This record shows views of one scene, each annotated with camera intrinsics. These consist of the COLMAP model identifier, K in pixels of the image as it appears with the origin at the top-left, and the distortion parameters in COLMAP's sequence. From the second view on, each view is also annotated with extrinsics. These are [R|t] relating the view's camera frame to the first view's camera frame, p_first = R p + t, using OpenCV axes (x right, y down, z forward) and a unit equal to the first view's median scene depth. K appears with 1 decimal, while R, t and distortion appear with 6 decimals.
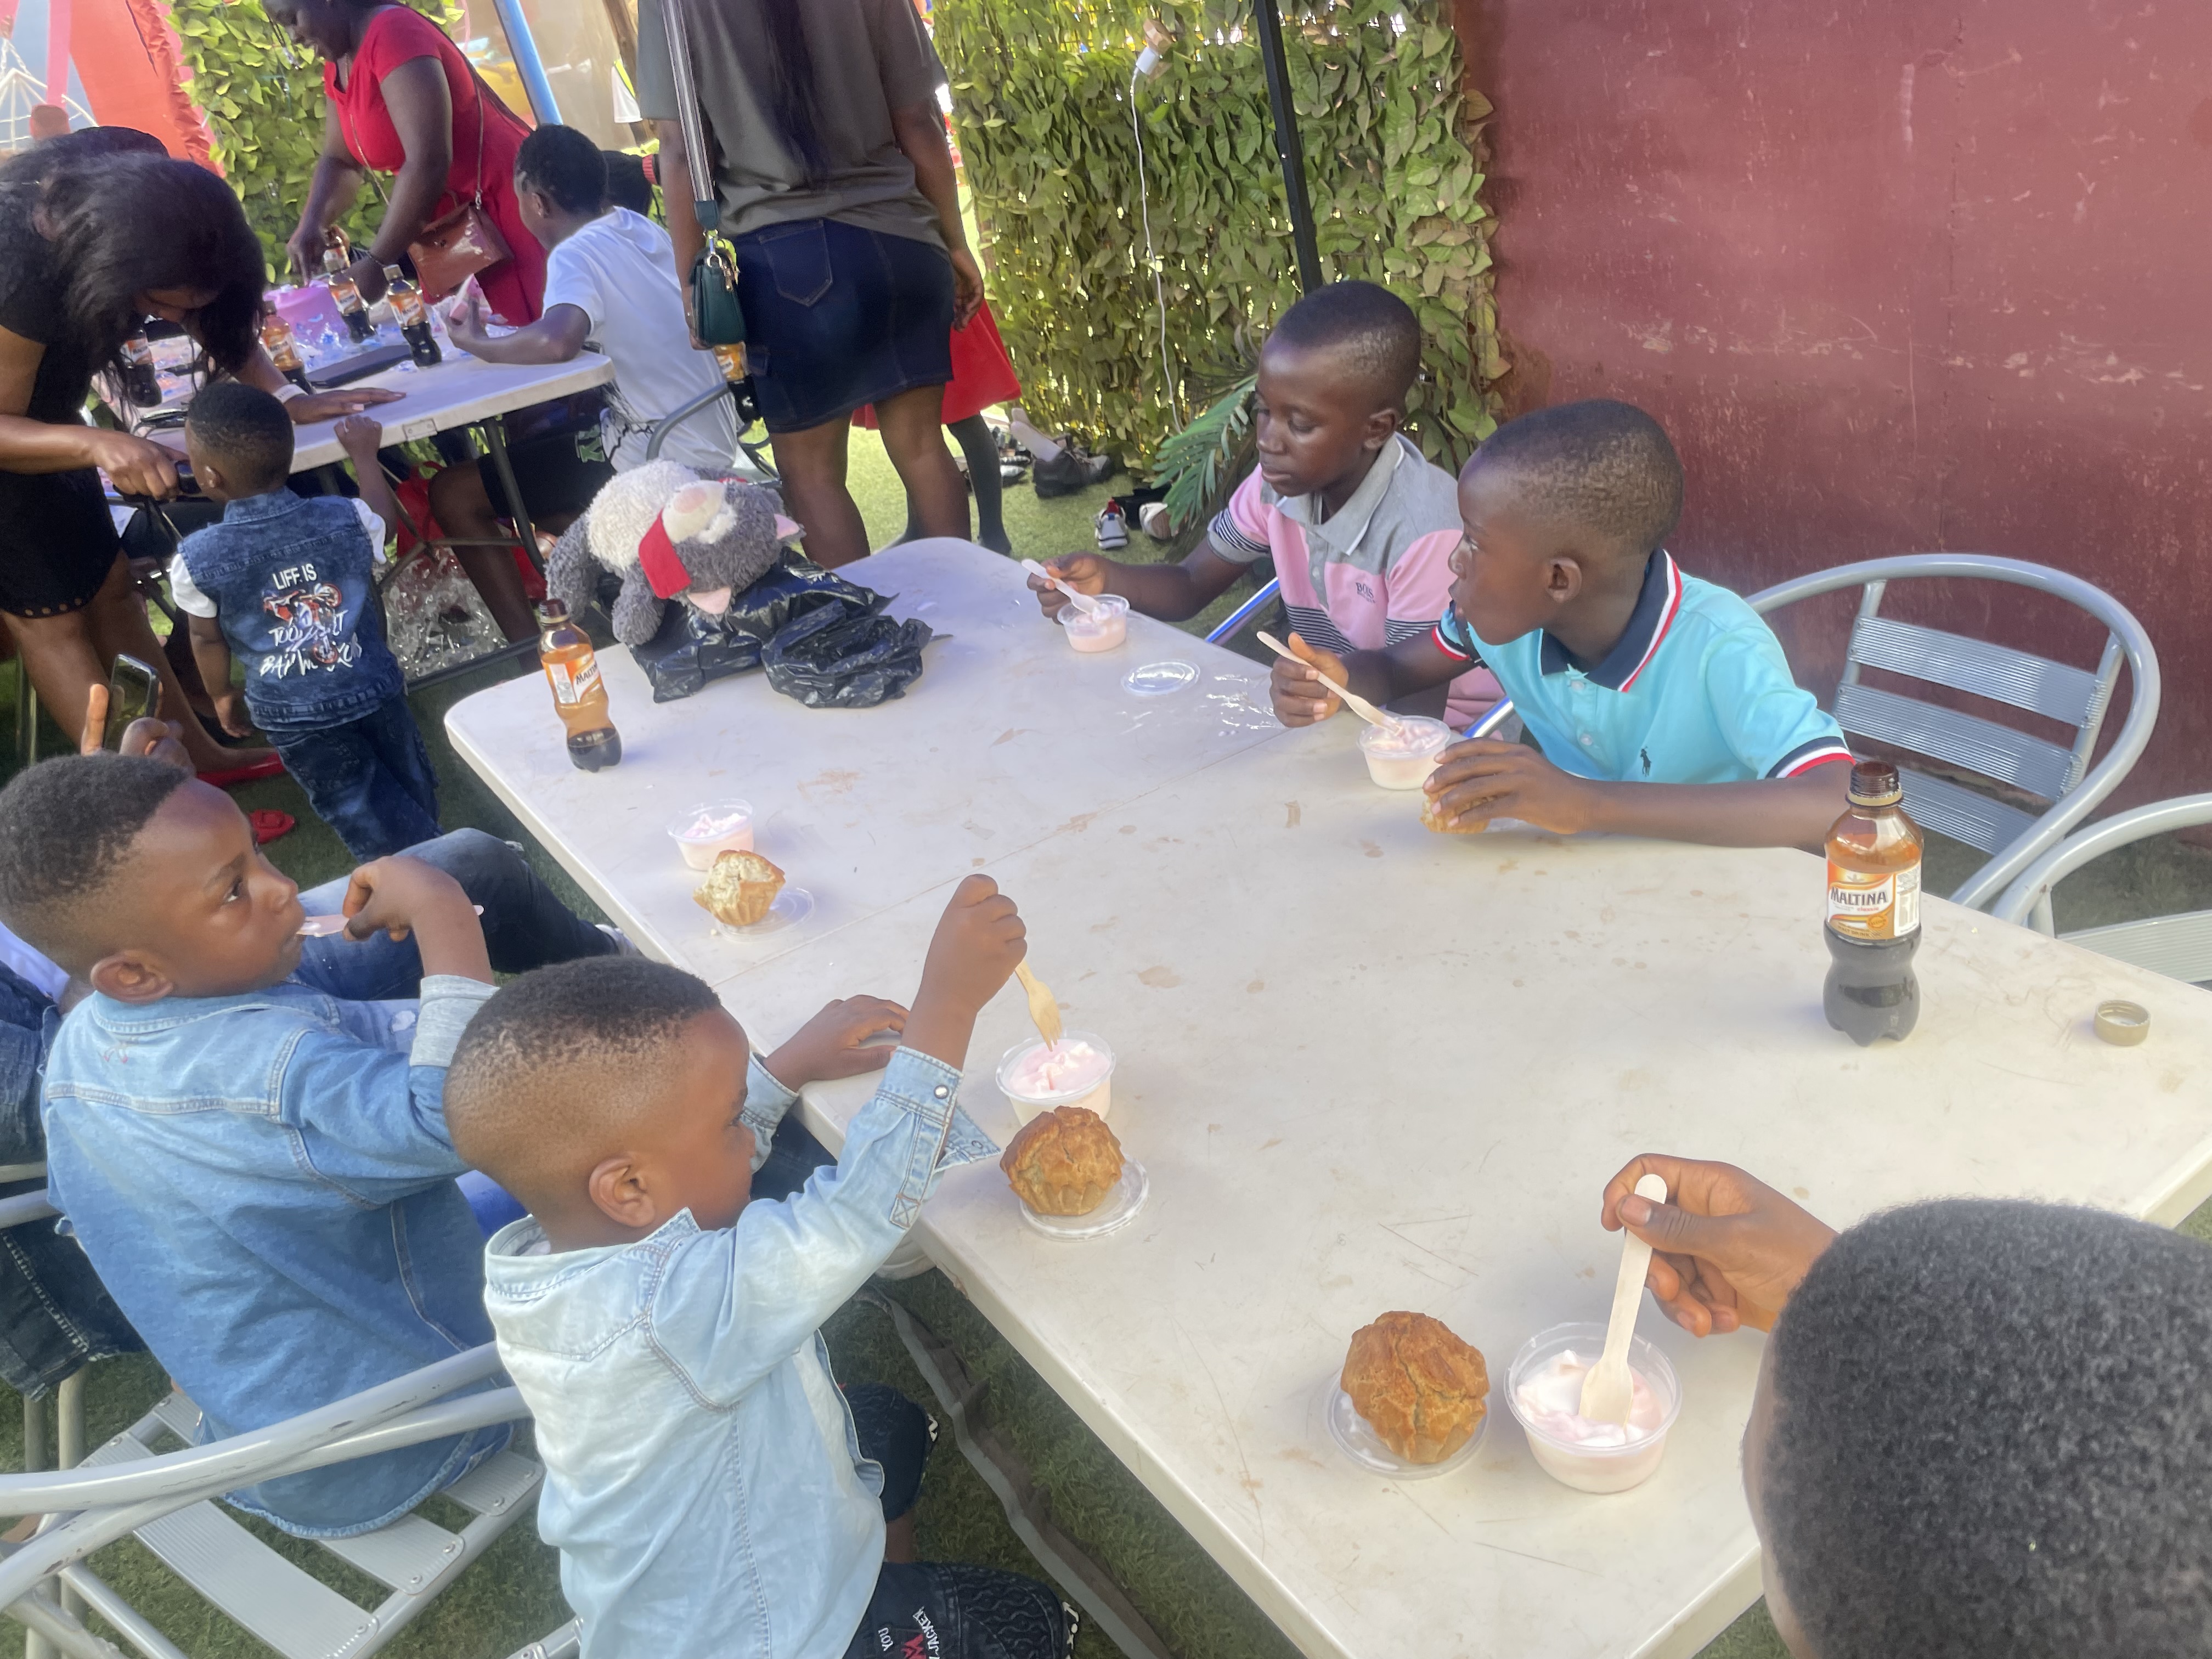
lens RADIAL K [[1666.4, 0, 1106.0], [0, 1666.4, 829.5], [0, 0, 1]] dist [0.064548, -0.097459]
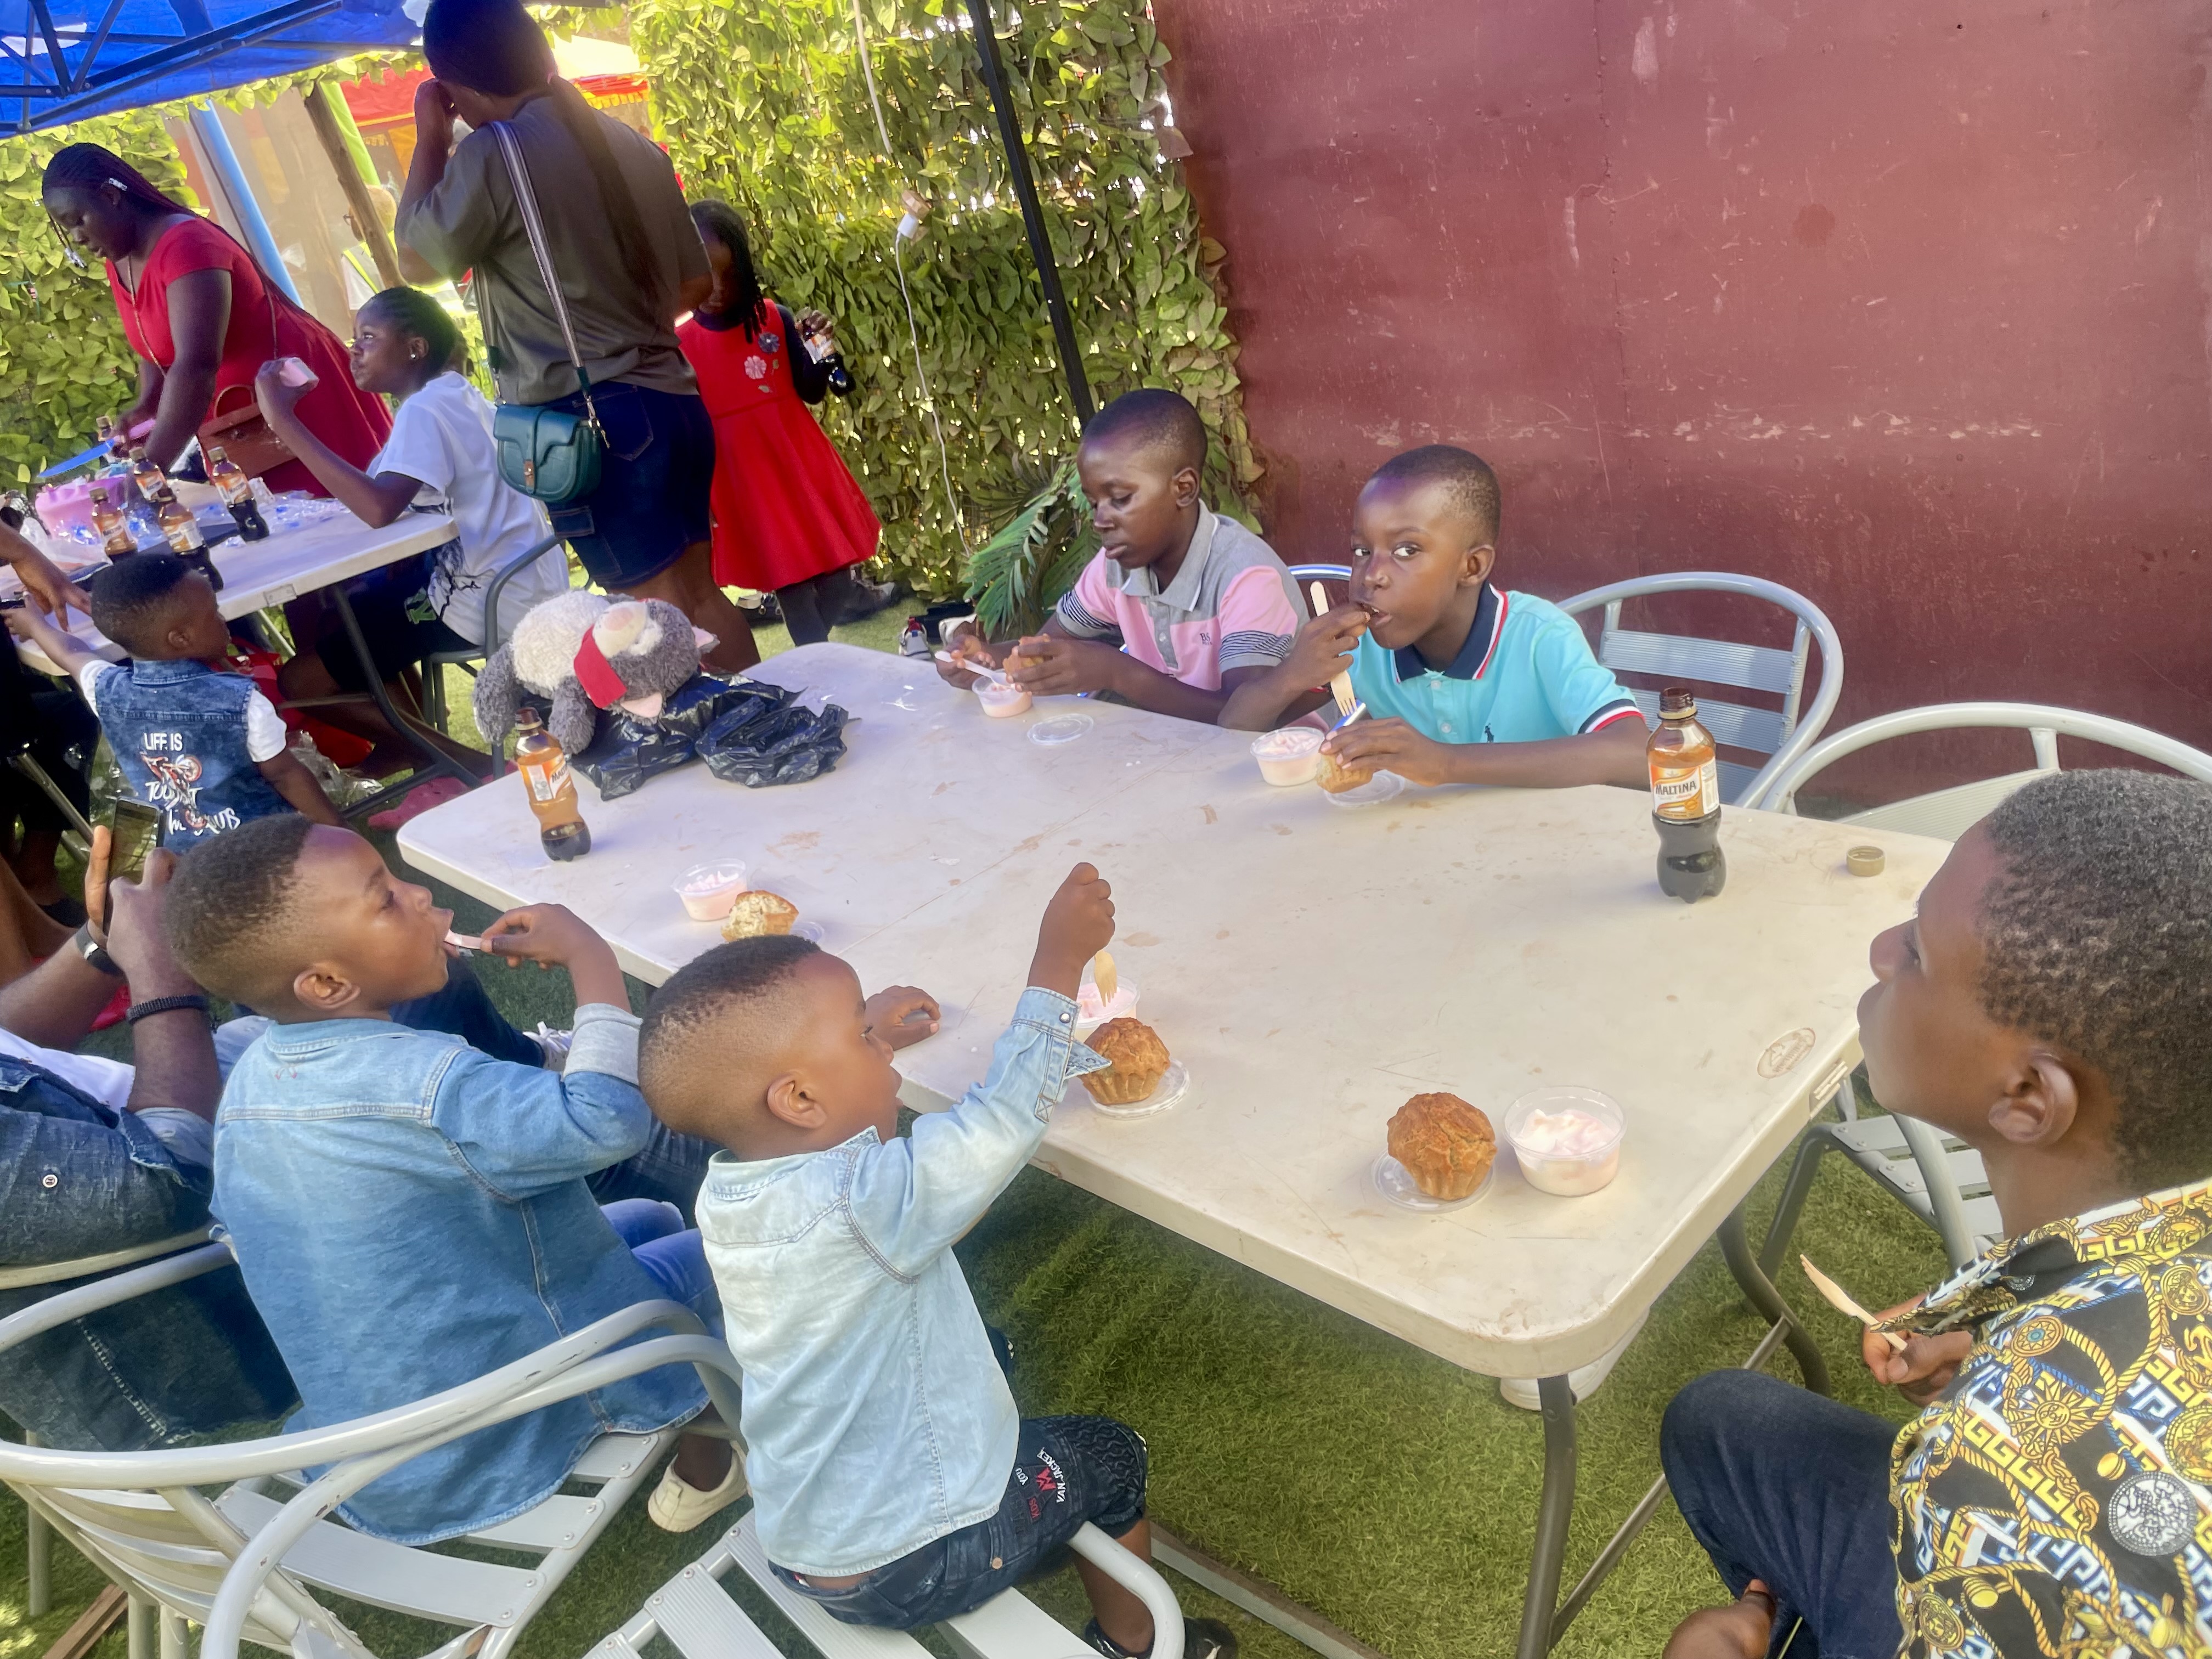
lens RADIAL K [[1664.5, 0, 1106.0], [0, 1664.5, 829.5], [0, 0, 1]] dist [0.082170, -0.126959]
pose [[0.981786, -0.104075, 0.158948, -0.076762], [0.116742, 0.990510, -0.072530, 0.040007], [-0.149891, 0.089765, 0.984619, -0.090997]]
